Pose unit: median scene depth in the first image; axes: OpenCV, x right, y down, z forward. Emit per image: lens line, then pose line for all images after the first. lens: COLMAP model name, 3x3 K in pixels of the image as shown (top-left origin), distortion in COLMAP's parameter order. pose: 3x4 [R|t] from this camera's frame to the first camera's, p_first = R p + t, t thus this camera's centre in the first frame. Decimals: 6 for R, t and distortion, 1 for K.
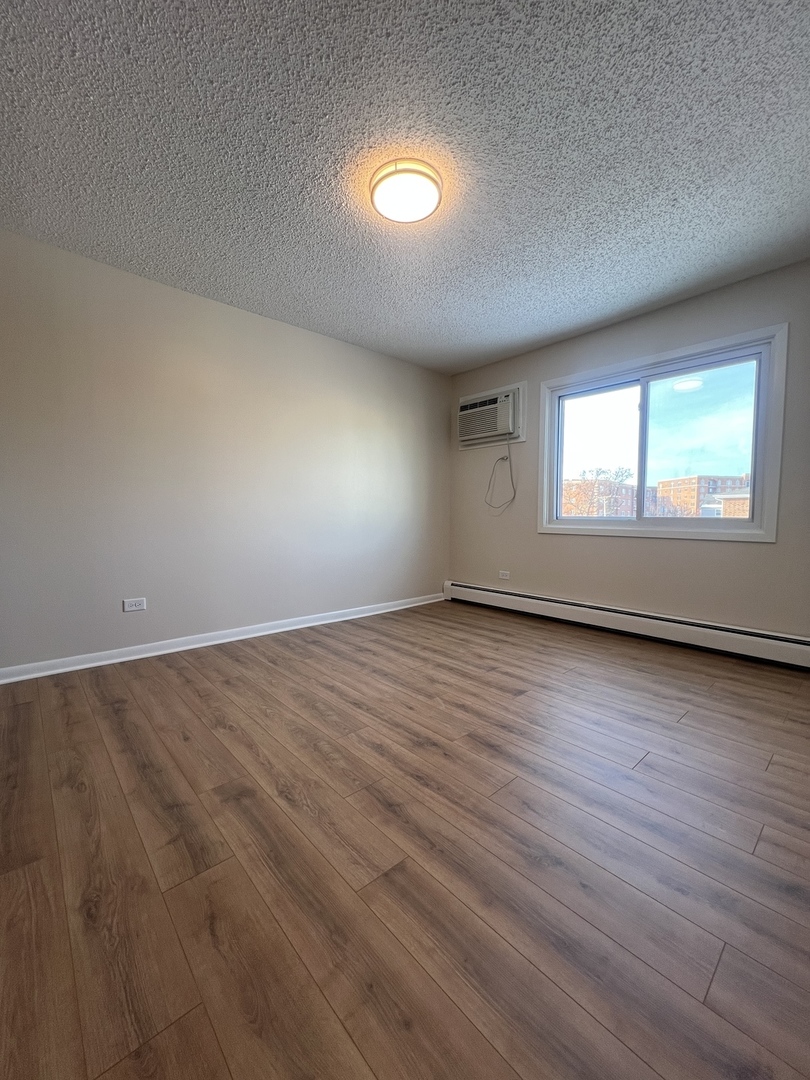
lens RADIAL K [[432.2, 0, 404.3], [0, 432.2, 540.3], [0, 0, 1]] dist [-0.002469, 0.000107]
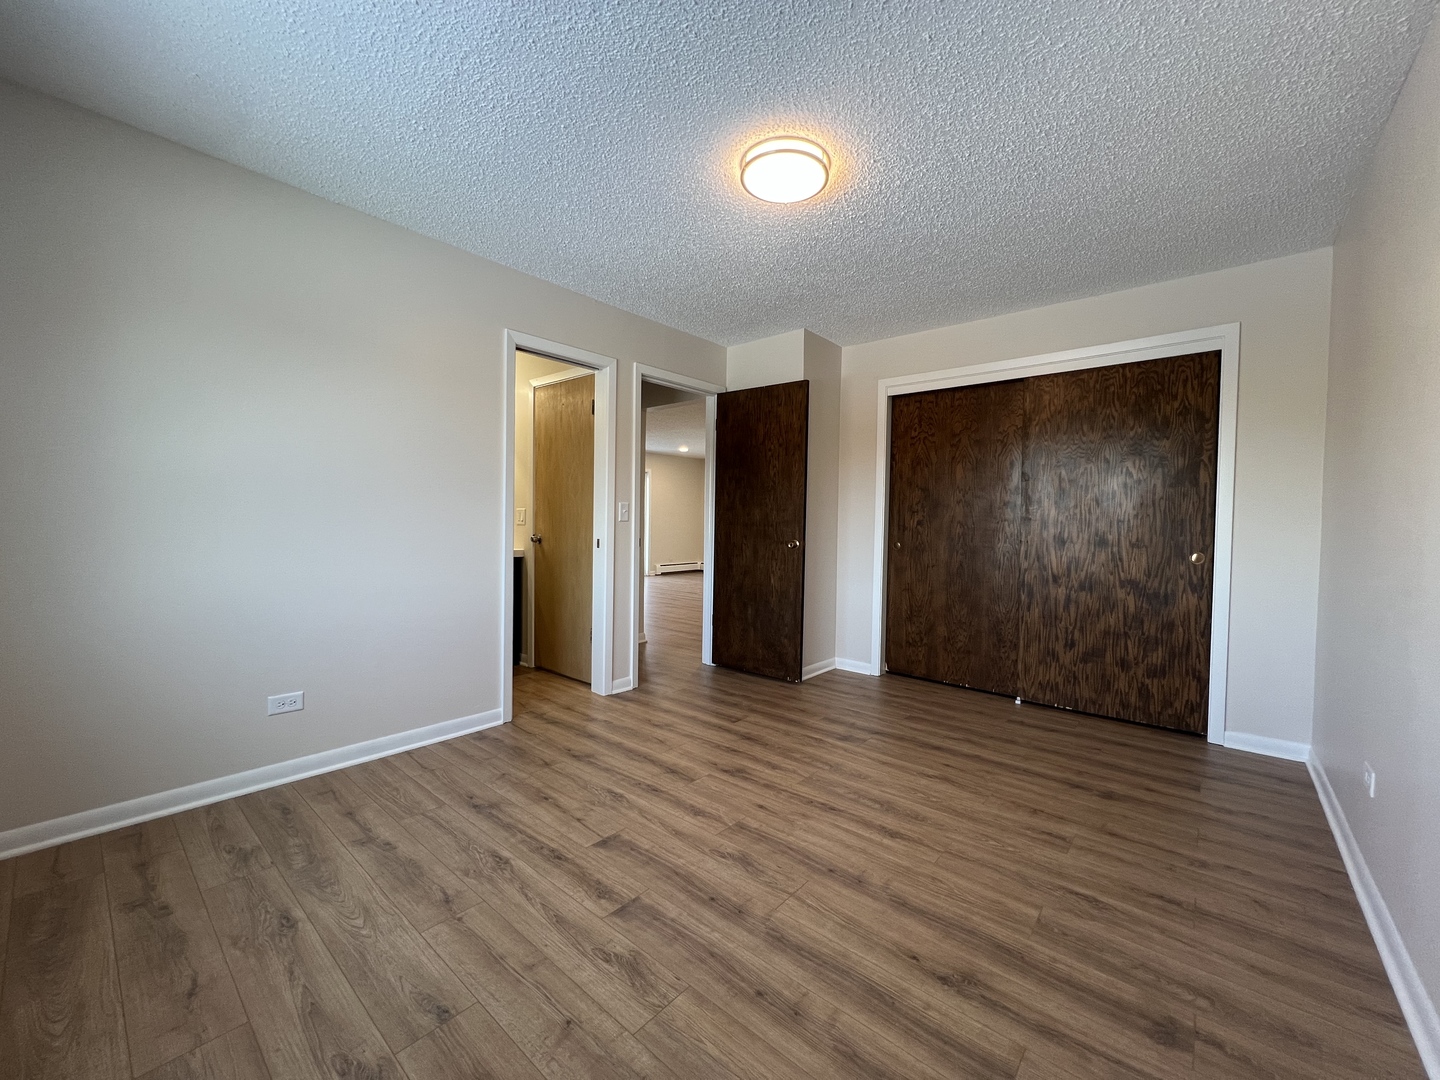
lens RADIAL K [[576.2, 0, 719.3], [0, 576.2, 538.5], [0, 0, 1]] dist [-0.002469, 0.000107]
pose [[-0.991413, -0.020049, -0.129224, 0.231171], [-0.031508, 0.995688, 0.087252, -0.190883], [0.126917, 0.090574, -0.987769, 1.925007]]
